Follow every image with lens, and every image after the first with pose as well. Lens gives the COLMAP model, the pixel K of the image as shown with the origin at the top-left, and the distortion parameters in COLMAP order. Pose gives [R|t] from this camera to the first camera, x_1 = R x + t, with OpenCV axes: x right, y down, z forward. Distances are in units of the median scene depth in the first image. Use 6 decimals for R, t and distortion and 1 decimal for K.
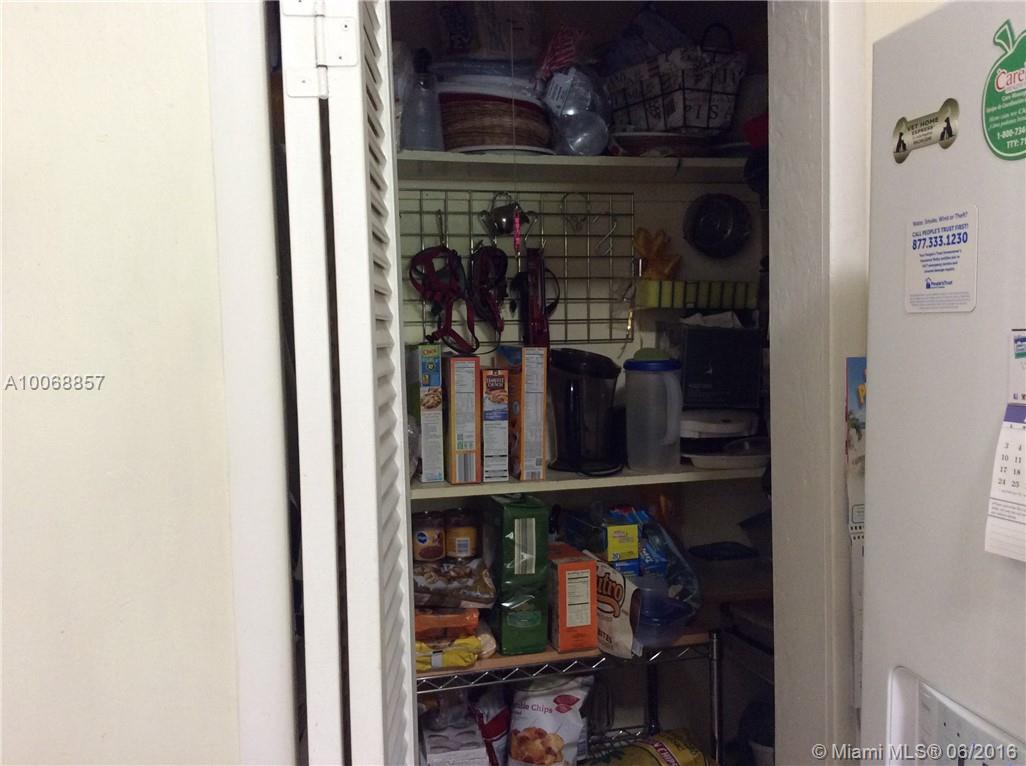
lens RADIAL K [[929.0, 0, 514.4], [0, 929.0, 390.4], [0, 0, 1]] dist [0.132937, -0.269105]
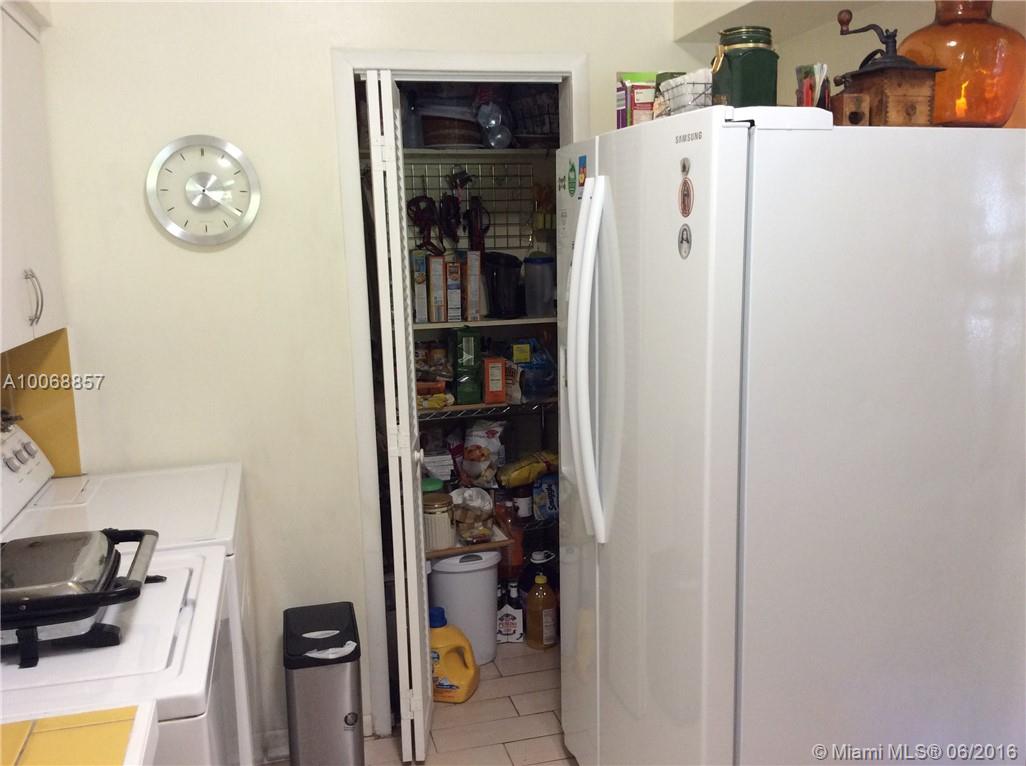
lens RADIAL K [[929.0, 0, 514.4], [0, 929.0, 390.4], [0, 0, 1]] dist [0.132937, -0.269105]
pose [[0.999935, -0.008347, 0.007753, 0.087650], [0.007585, 0.995582, 0.093589, 0.060218], [-0.008500, -0.093525, 0.995581, -0.930709]]
